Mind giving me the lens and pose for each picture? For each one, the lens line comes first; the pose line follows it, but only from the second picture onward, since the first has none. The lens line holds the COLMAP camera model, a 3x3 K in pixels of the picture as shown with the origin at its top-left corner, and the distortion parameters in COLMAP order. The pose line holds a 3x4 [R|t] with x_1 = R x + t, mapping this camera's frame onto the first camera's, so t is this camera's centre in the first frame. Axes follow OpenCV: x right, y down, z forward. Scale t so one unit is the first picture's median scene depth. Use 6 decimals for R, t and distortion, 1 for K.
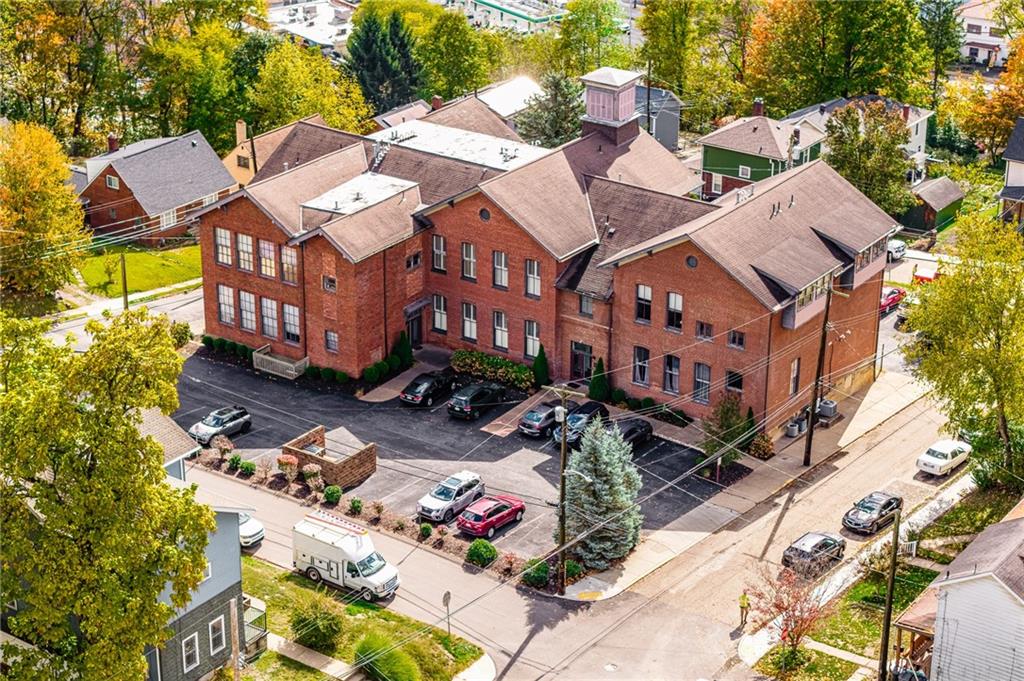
lens RADIAL K [[2132.4, 0, 512.0], [0, 2132.4, 340.5], [0, 0, 1]] dist [-0.695713, 13.760097]
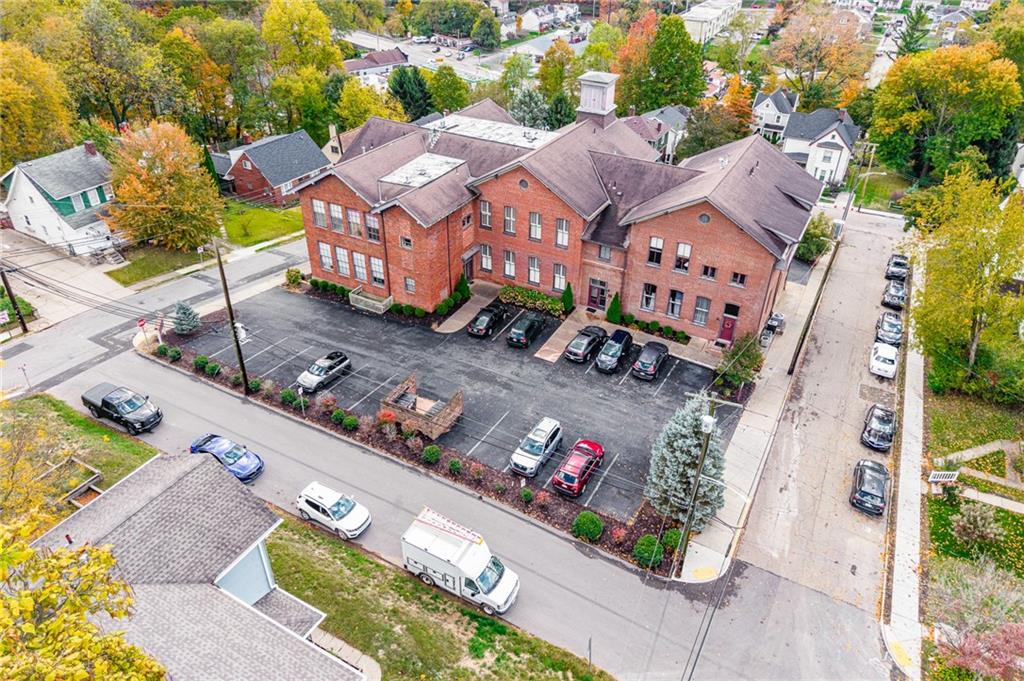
lens RADIAL K [[677.8, 0, 511.3], [0, 677.8, 322.3], [0, 0, 1]] dist [0.055657, -0.002148]
pose [[0.993786, -0.051360, 0.098755, -0.064474], [0.034982, 0.986343, 0.160945, -0.042364], [-0.105672, -0.156490, 0.982010, 0.569861]]
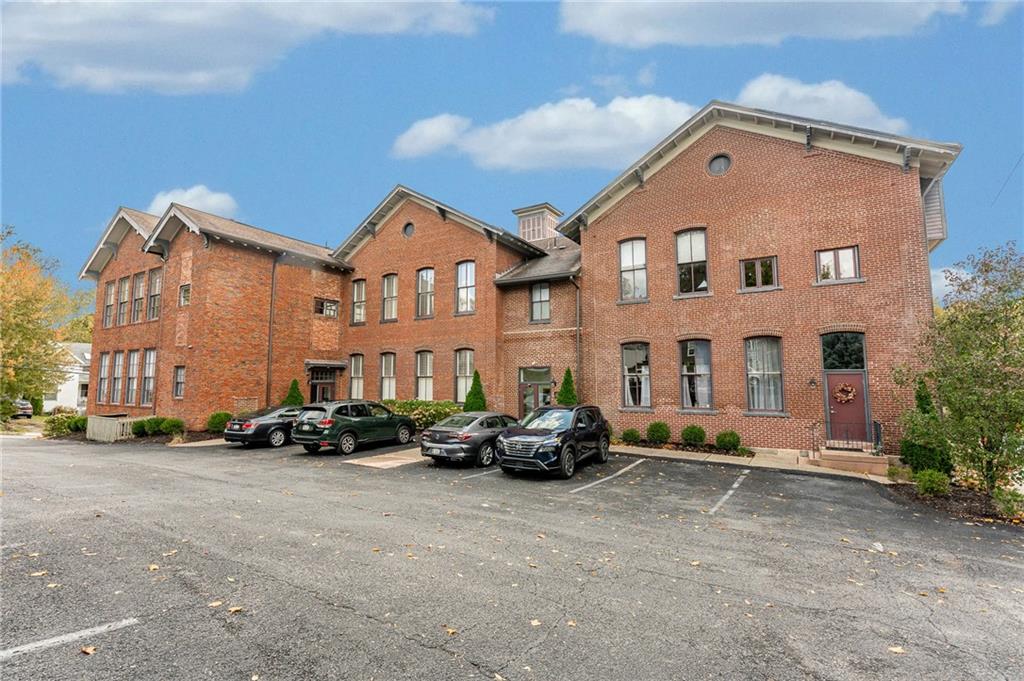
lens RADIAL K [[454.8, 0, 512.0], [0, 454.8, 340.5], [0, 0, 1]] dist [-0.000426, 0.000004]
pose [[0.997332, 0.003494, 0.072912, 0.014278], [0.032219, 0.875220, -0.482652, 0.063993], [-0.065501, 0.483713, 0.872772, 0.849690]]
